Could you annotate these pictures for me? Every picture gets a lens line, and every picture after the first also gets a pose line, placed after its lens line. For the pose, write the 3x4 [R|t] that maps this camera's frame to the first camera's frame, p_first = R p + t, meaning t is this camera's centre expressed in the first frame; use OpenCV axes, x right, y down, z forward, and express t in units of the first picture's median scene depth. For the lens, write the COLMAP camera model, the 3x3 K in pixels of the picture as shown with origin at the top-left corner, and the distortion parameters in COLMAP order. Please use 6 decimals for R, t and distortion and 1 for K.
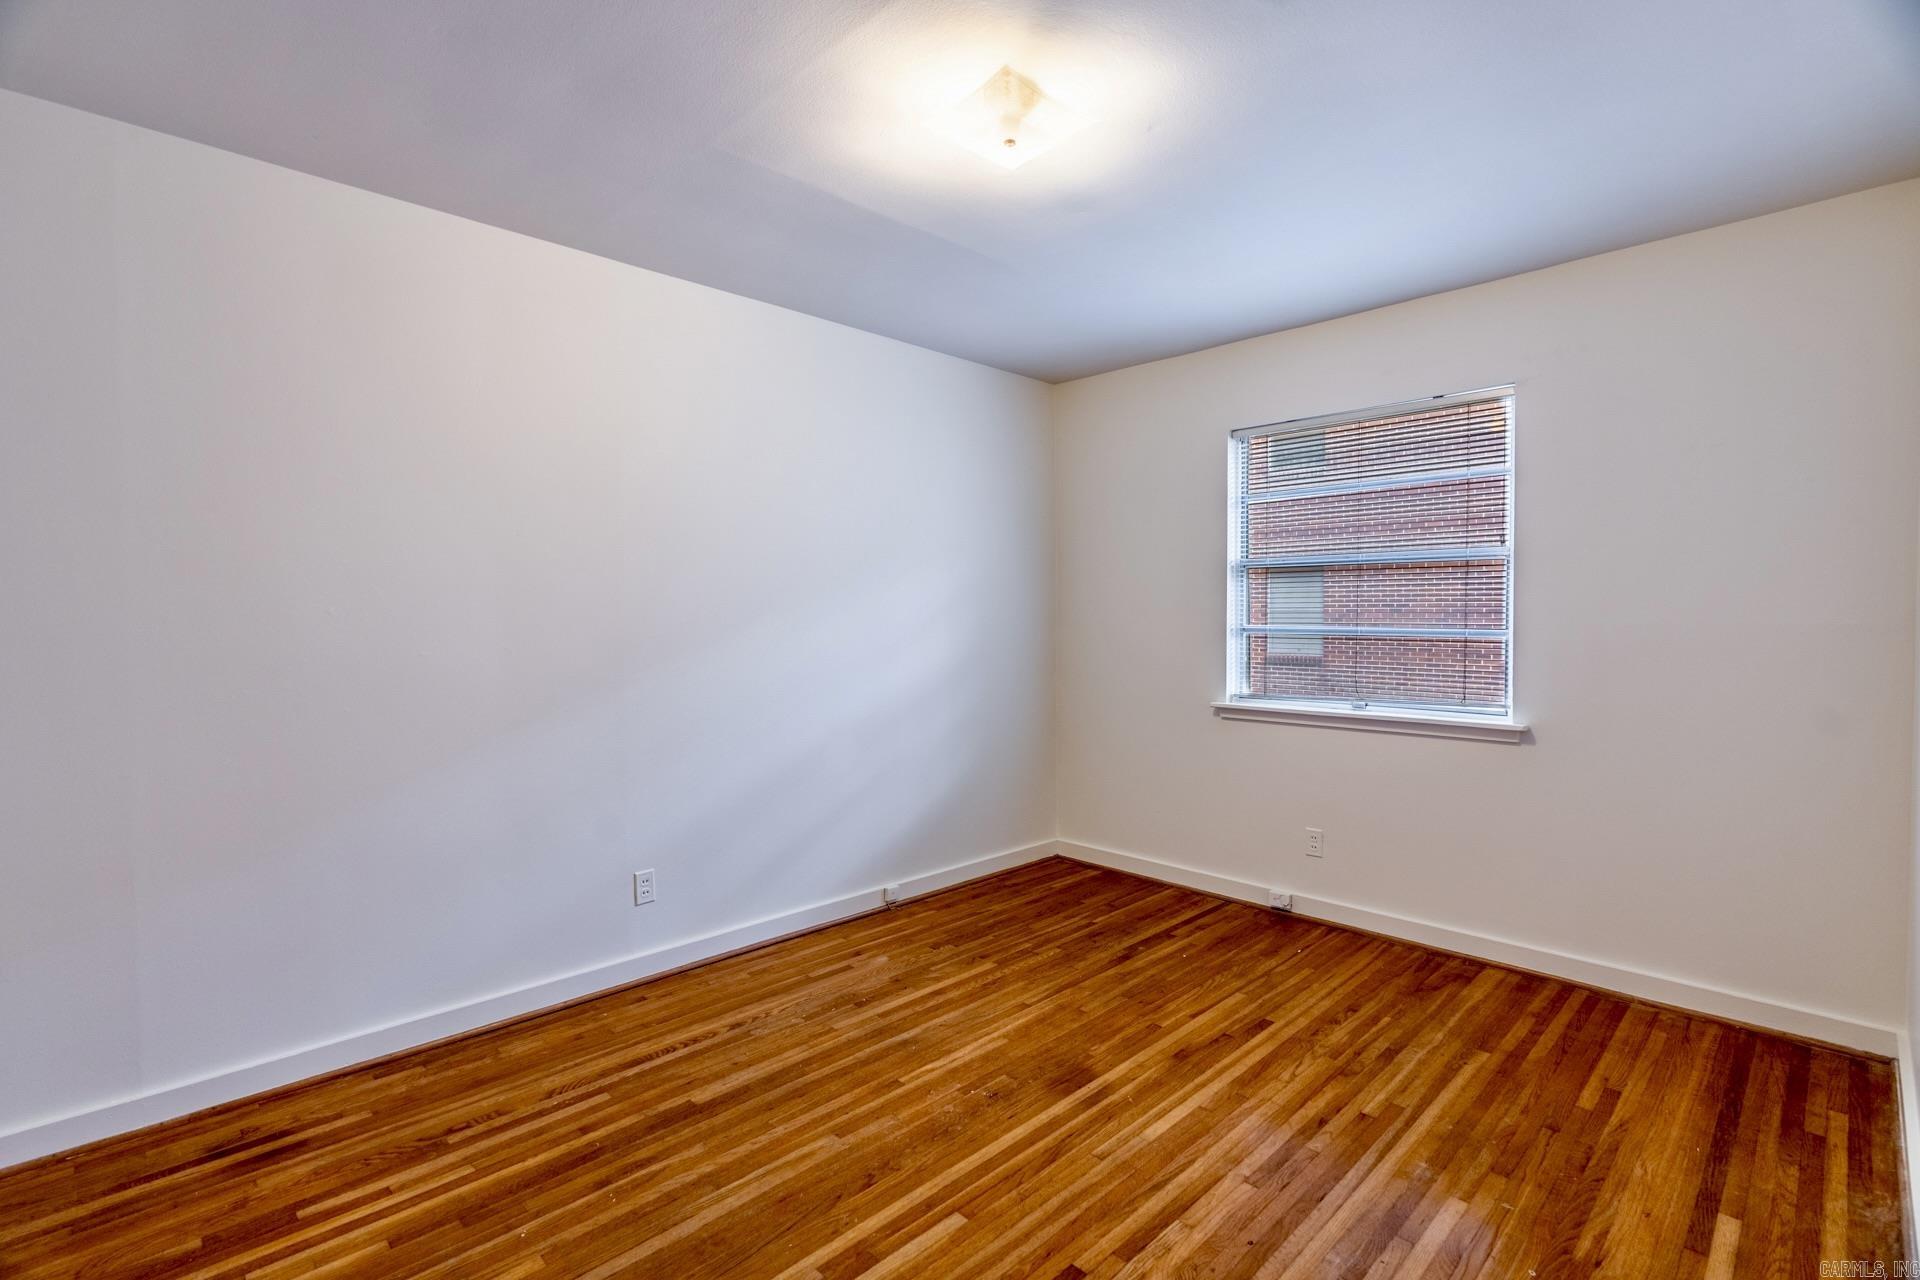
lens RADIAL K [[880.8, 0, 962.0], [0, 880.8, 635.4], [0, 0, 1]] dist [-0.012538, 0.004094]
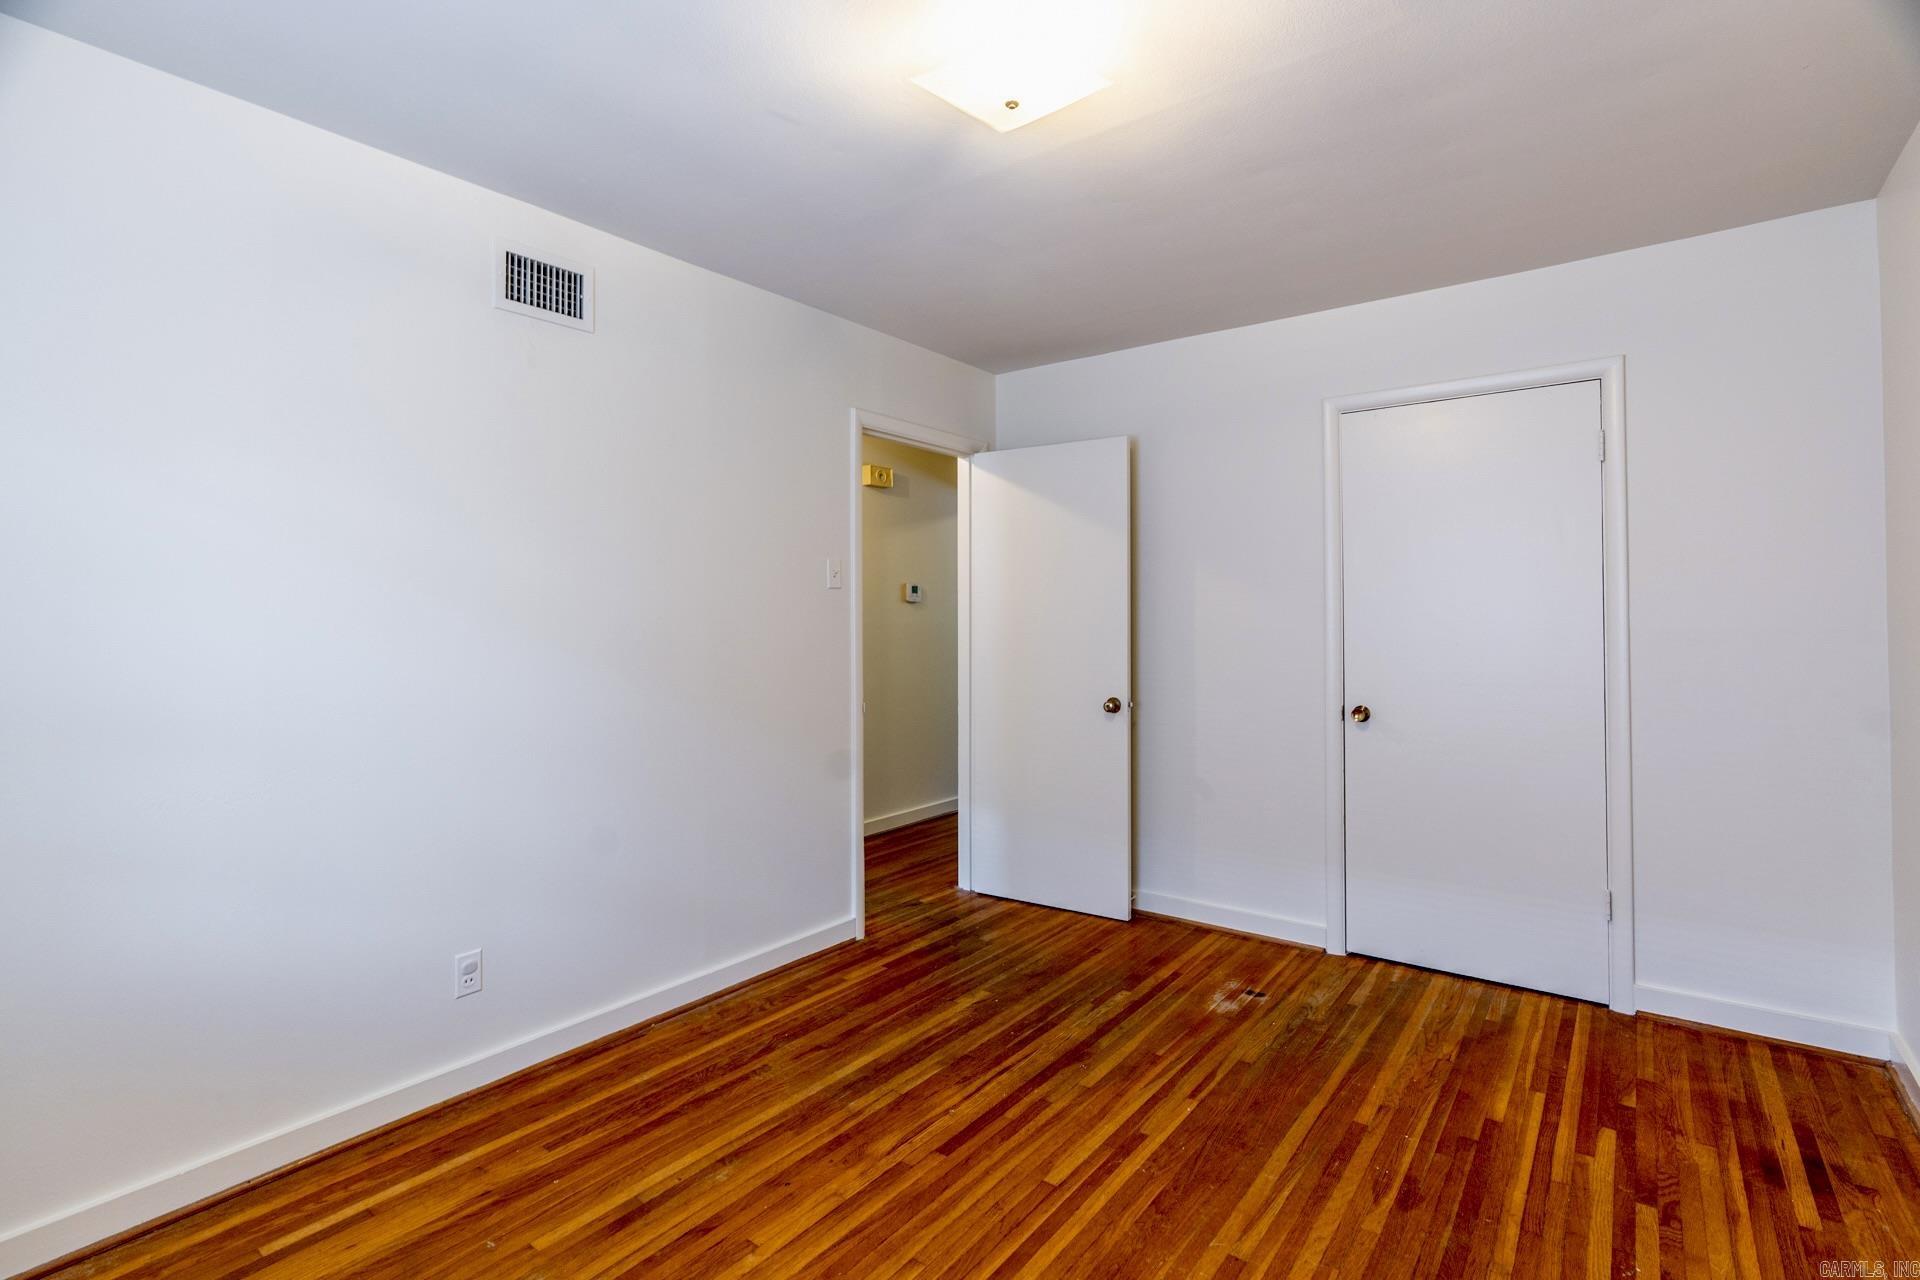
lens RADIAL K [[880.8, 0, 958.9], [0, 880.8, 626.3], [0, 0, 1]] dist [-0.012538, 0.004094]
pose [[-0.989878, 0.007547, -0.141720, 0.246920], [0.001370, 0.999047, 0.043630, -0.053674], [0.141914, 0.042994, -0.988945, 1.944504]]
